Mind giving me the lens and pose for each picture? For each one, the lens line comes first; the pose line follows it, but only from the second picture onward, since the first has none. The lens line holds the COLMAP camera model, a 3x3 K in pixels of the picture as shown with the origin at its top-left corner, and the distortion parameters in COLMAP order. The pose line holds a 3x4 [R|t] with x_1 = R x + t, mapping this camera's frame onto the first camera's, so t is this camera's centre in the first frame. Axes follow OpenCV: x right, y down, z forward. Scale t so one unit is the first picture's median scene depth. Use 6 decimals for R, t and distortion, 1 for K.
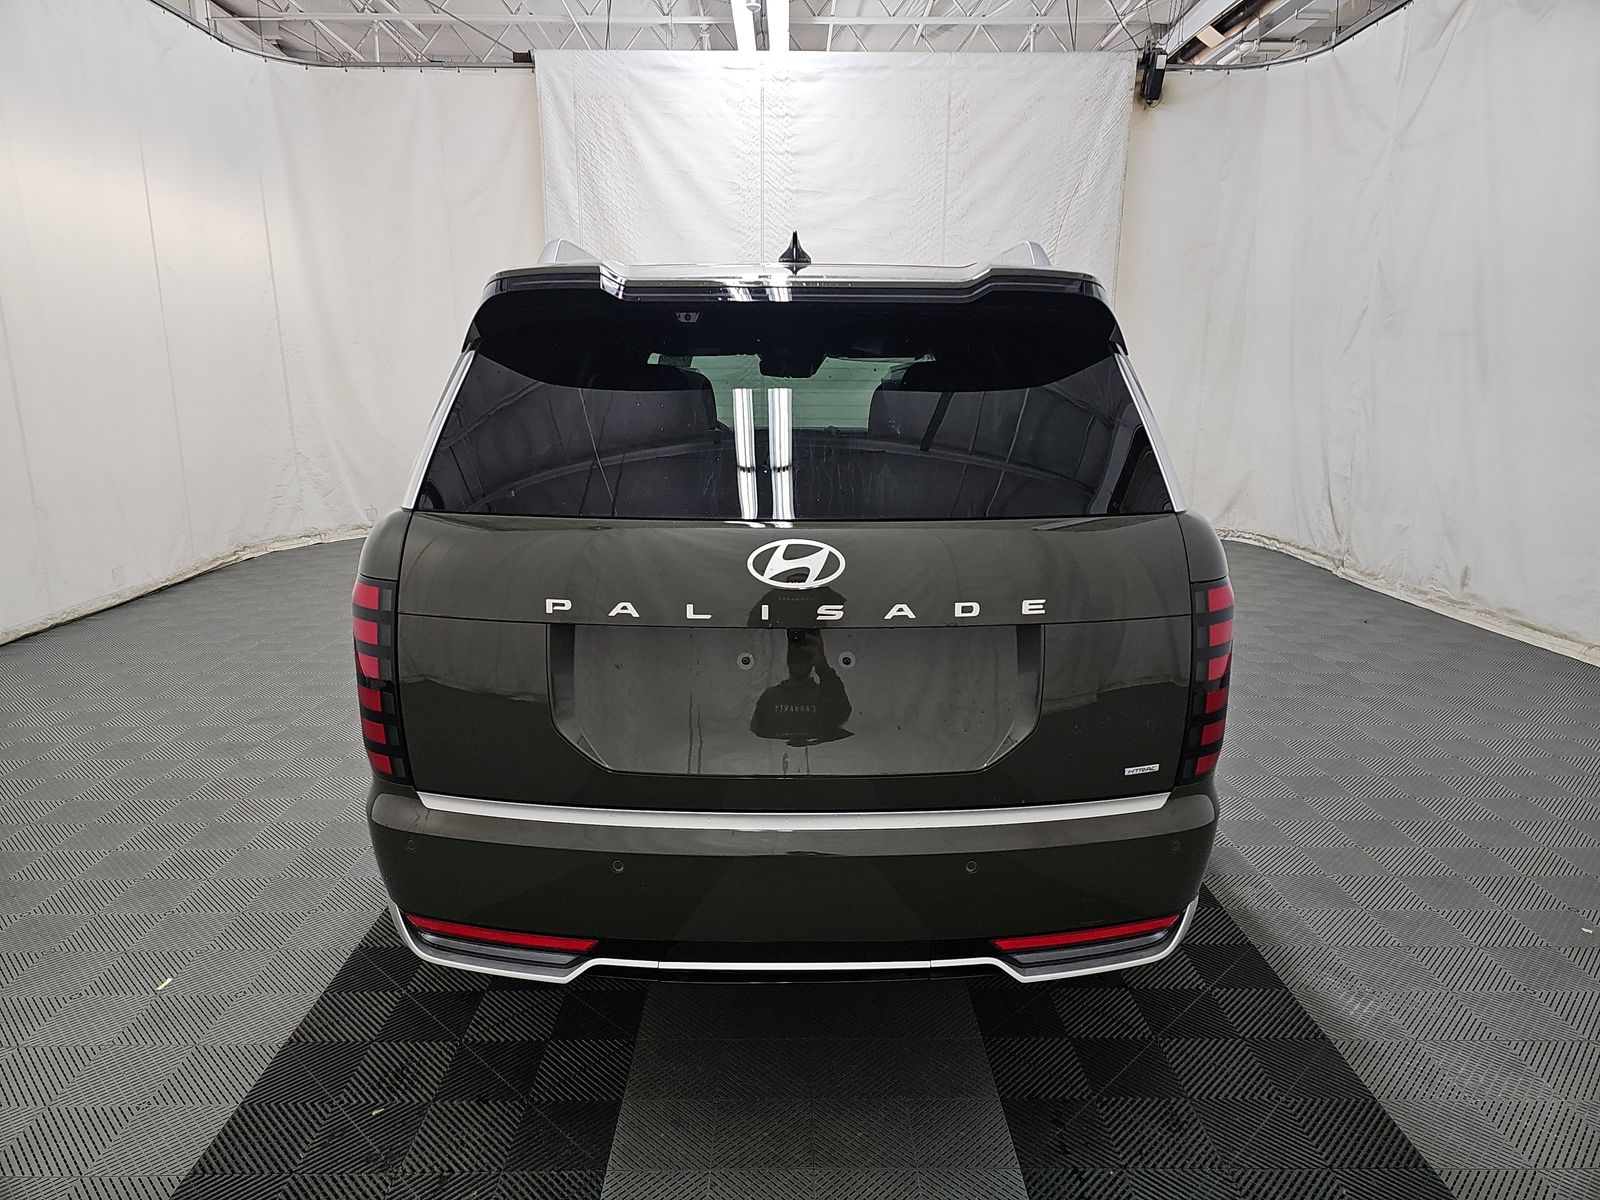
lens RADIAL K [[1047.8, 0, 794.6], [0, 1047.8, 595.3], [0, 0, 1]] dist [0.046423, -0.038844]
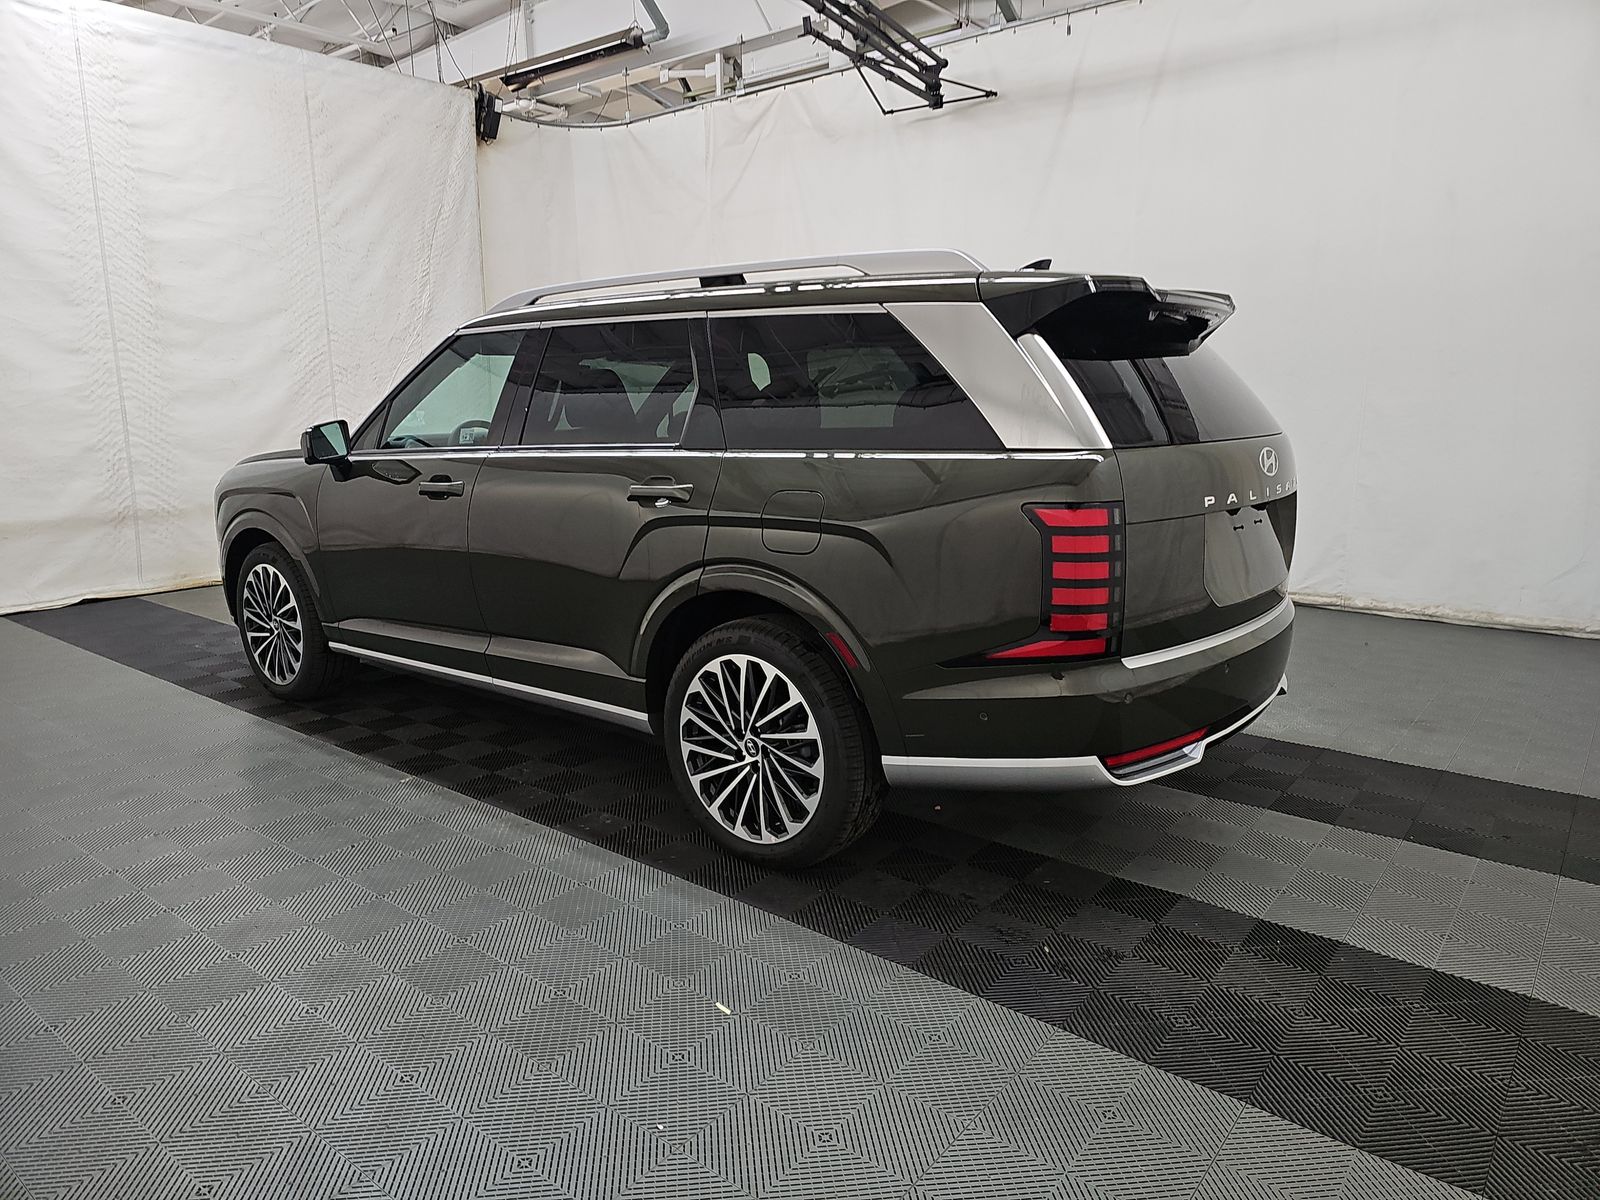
lens RADIAL K [[1047.8, 0, 794.6], [0, 1047.8, 595.3], [0, 0, 1]] dist [0.046423, -0.038844]
pose [[0.639377, -0.153196, 0.753477, -0.355917], [0.170790, 0.983766, 0.055091, -0.009735], [-0.749685, 0.093463, 0.655162, 0.091871]]
